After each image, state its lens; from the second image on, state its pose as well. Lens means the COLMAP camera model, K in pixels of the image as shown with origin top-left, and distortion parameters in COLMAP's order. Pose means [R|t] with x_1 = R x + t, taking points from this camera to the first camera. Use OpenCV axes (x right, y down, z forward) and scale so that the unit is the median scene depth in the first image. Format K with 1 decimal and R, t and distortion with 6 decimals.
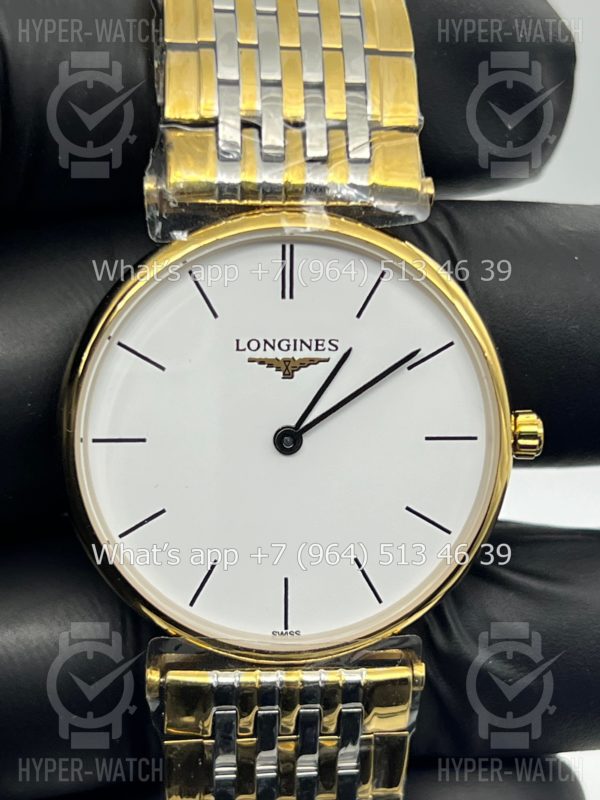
lens RADIAL K [[1777.0, 0, 300.0], [0, 1777.0, 400.0], [0, 0, 1]] dist [0.030187, 0.179073]
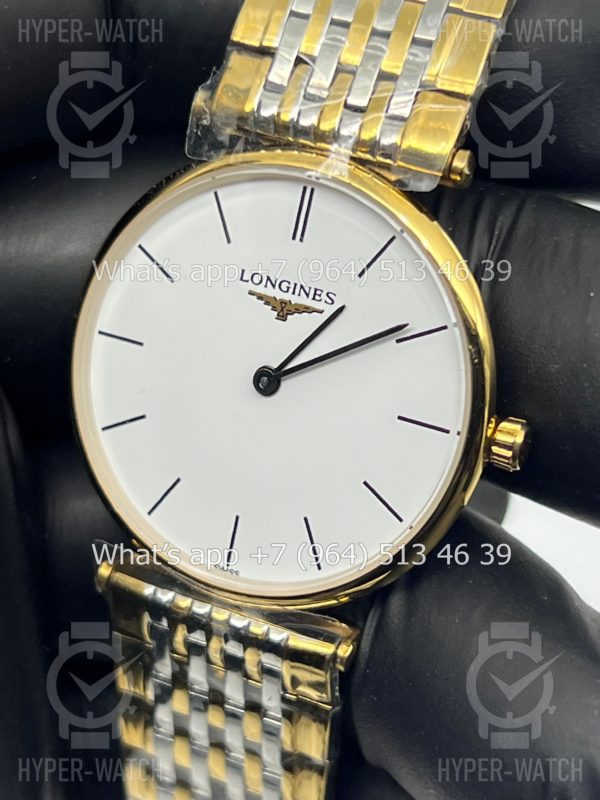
lens RADIAL K [[1777.0, 0, 300.0], [0, 1777.0, 400.0], [0, 0, 1]] dist [0.030187, 0.179073]
pose [[0.859679, 0.257976, -0.440910, 0.449919], [-0.259055, 0.964061, 0.058970, -0.030347], [0.440277, 0.063524, 0.895612, 0.122370]]
